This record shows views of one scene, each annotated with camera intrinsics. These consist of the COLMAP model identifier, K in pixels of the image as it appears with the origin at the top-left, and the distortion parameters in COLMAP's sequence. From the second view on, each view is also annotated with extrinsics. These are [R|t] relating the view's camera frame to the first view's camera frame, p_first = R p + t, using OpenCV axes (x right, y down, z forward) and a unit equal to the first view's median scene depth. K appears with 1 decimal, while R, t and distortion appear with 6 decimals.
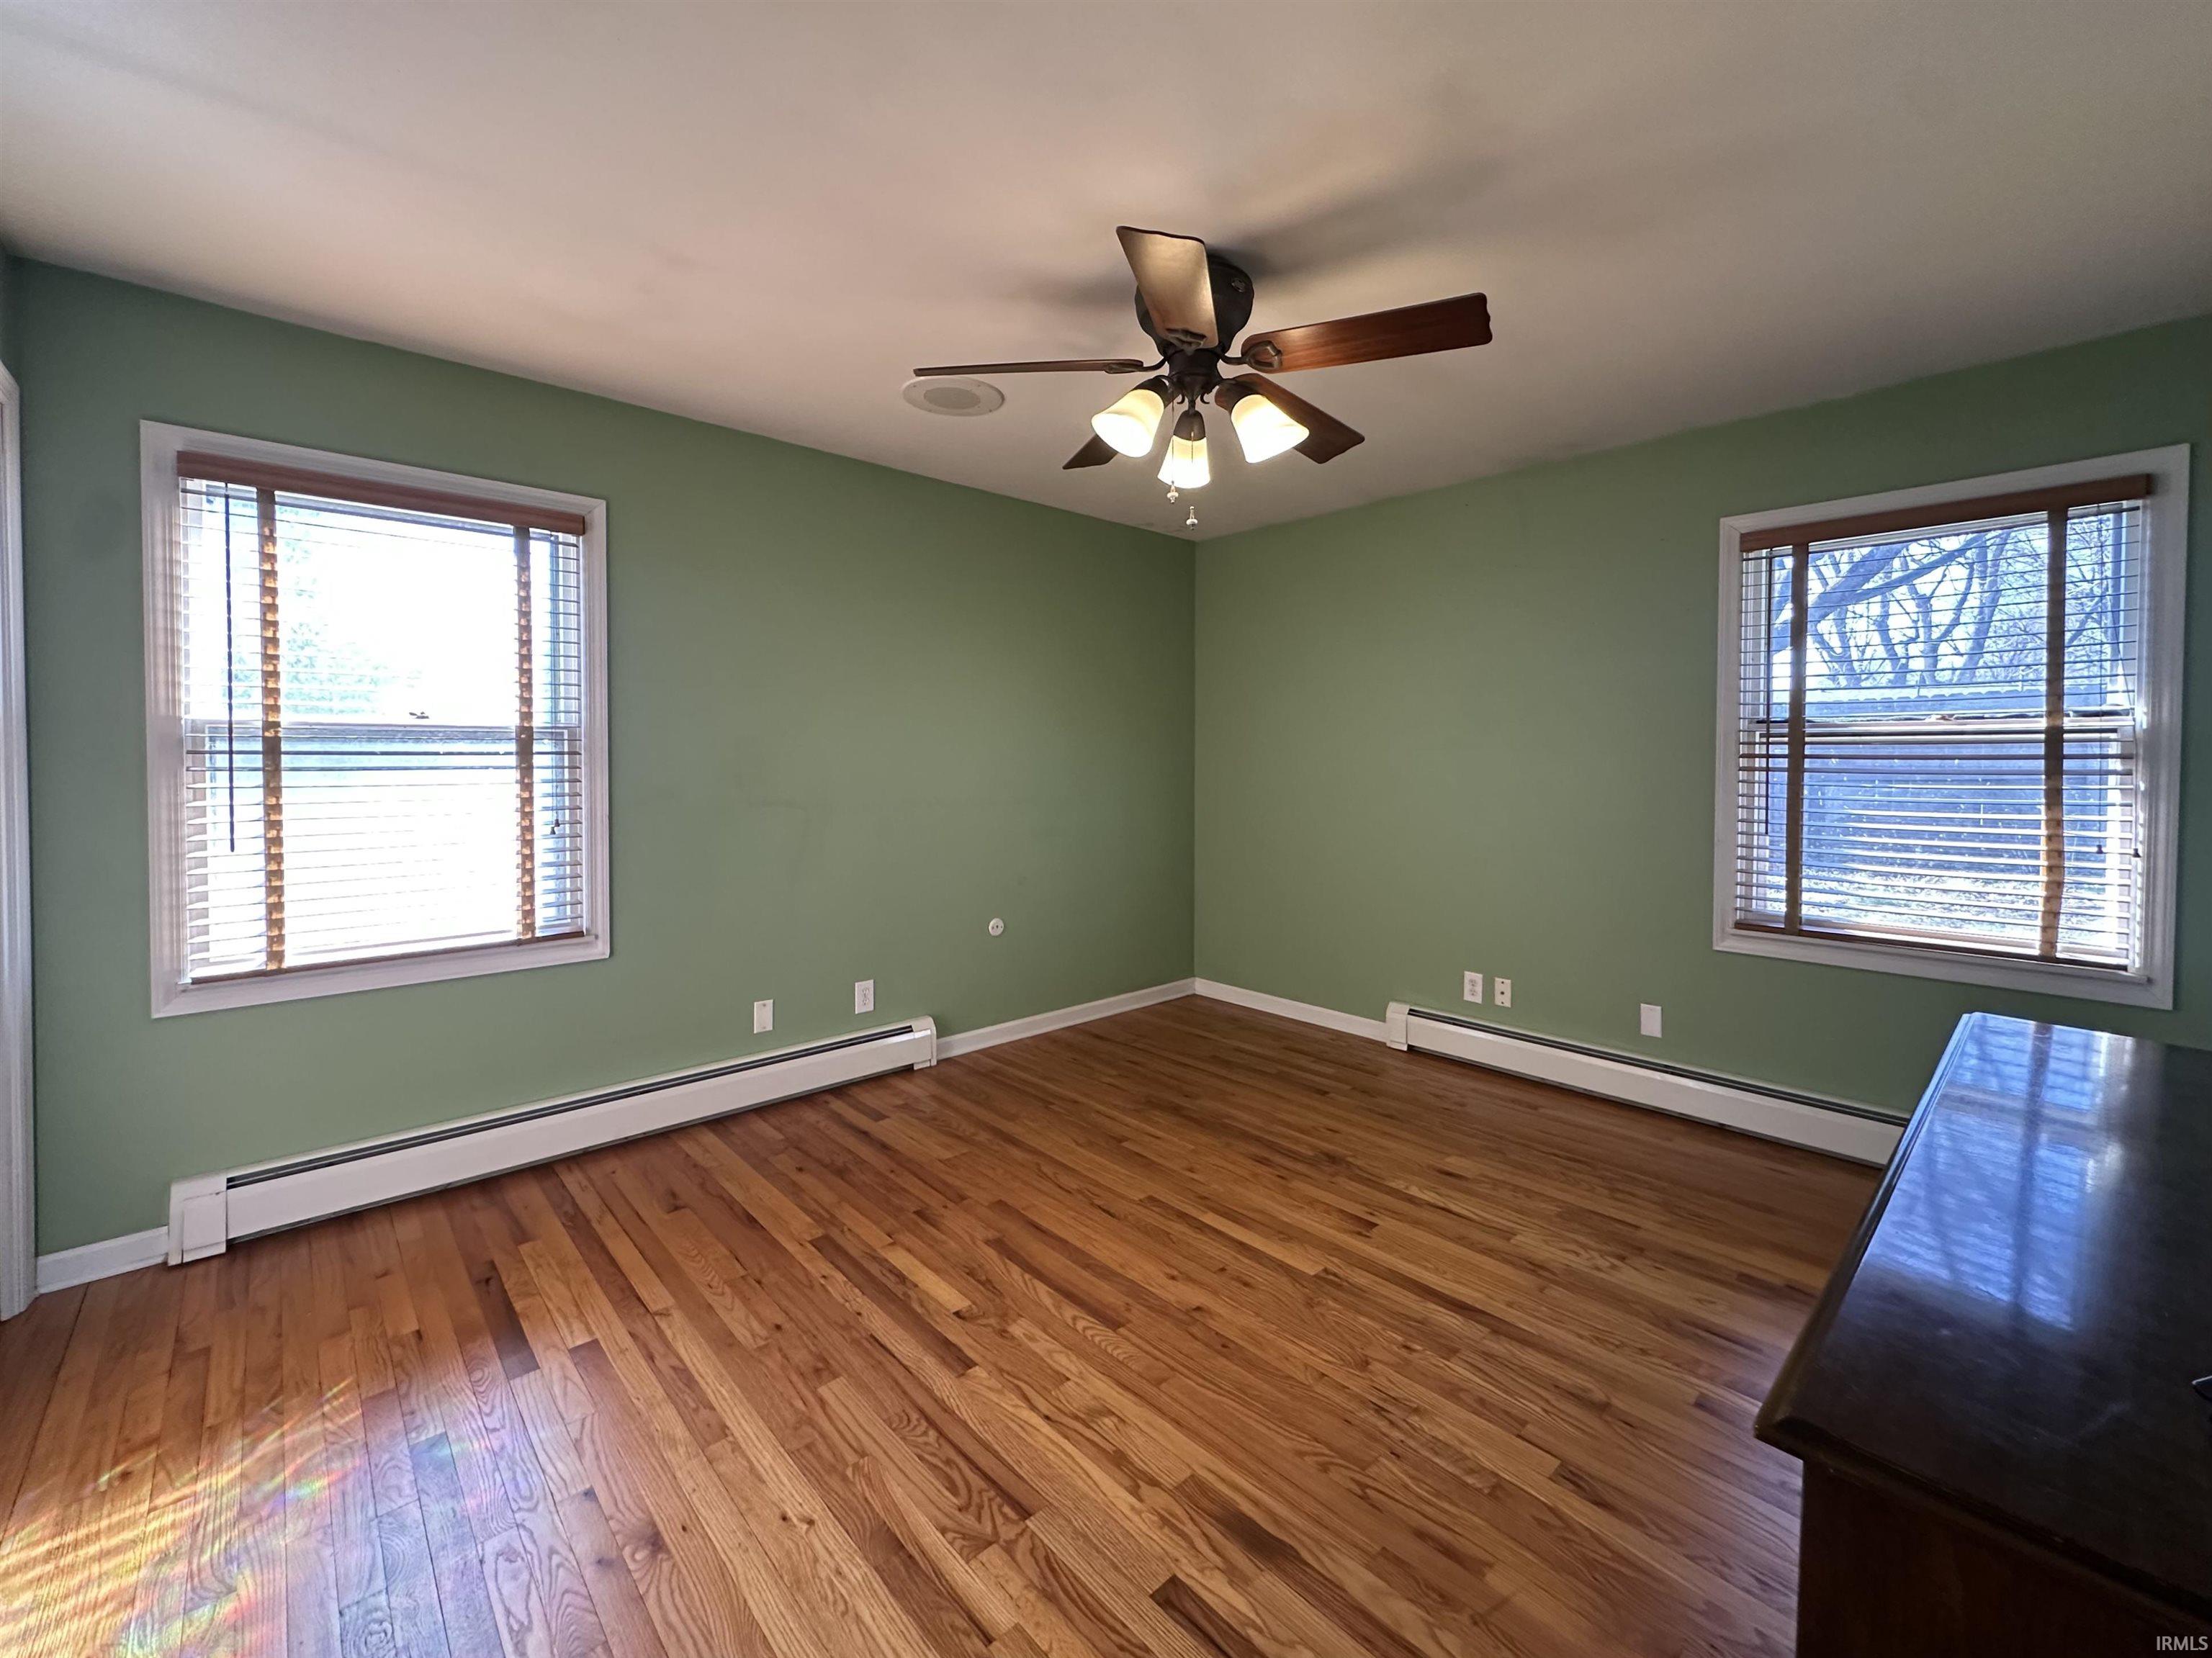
lens RADIAL K [[942.2, 0, 1094.7], [0, 942.2, 774.5], [0, 0, 1]] dist [-0.000345, 0.000402]
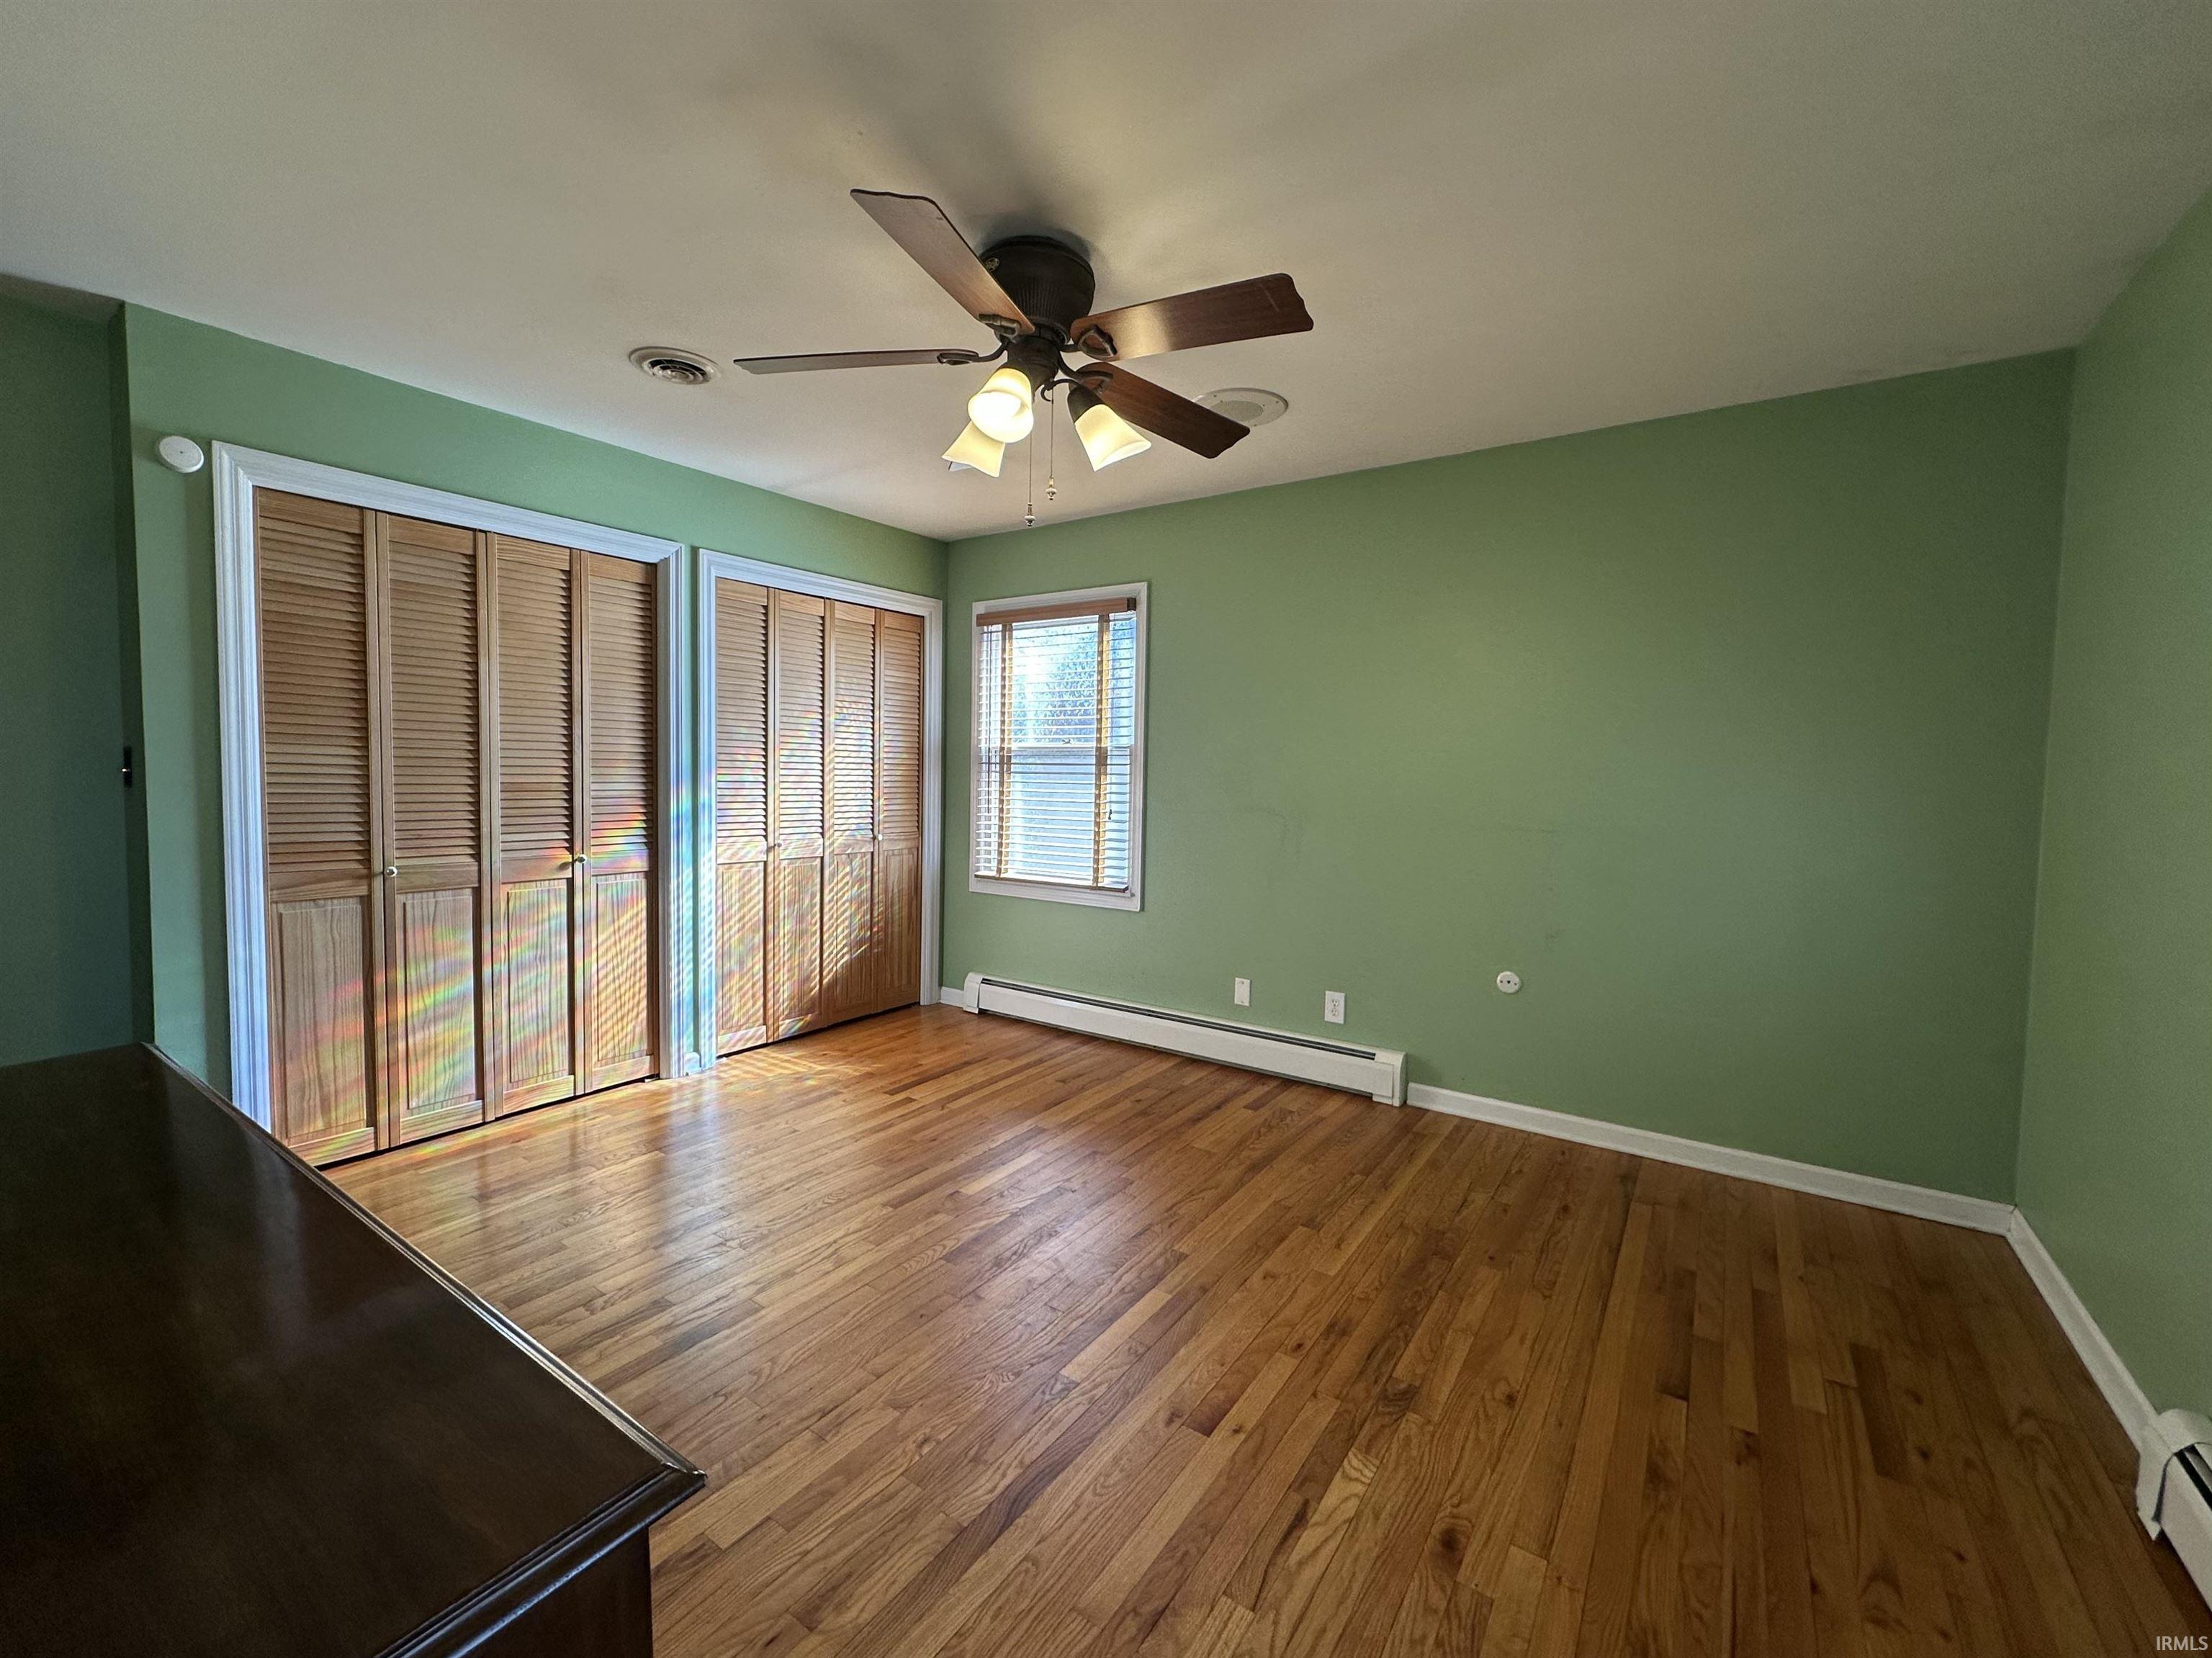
lens RADIAL K [[907.4, 0, 1100.9], [0, 907.4, 817.6], [0, 0, 1]] dist [0.002144, 0.000327]
pose [[0.213117, 0.051551, -0.975666, 0.816026], [-0.036076, 0.998341, 0.044869, -0.002991], [0.976360, 0.025636, 0.214623, 0.685762]]
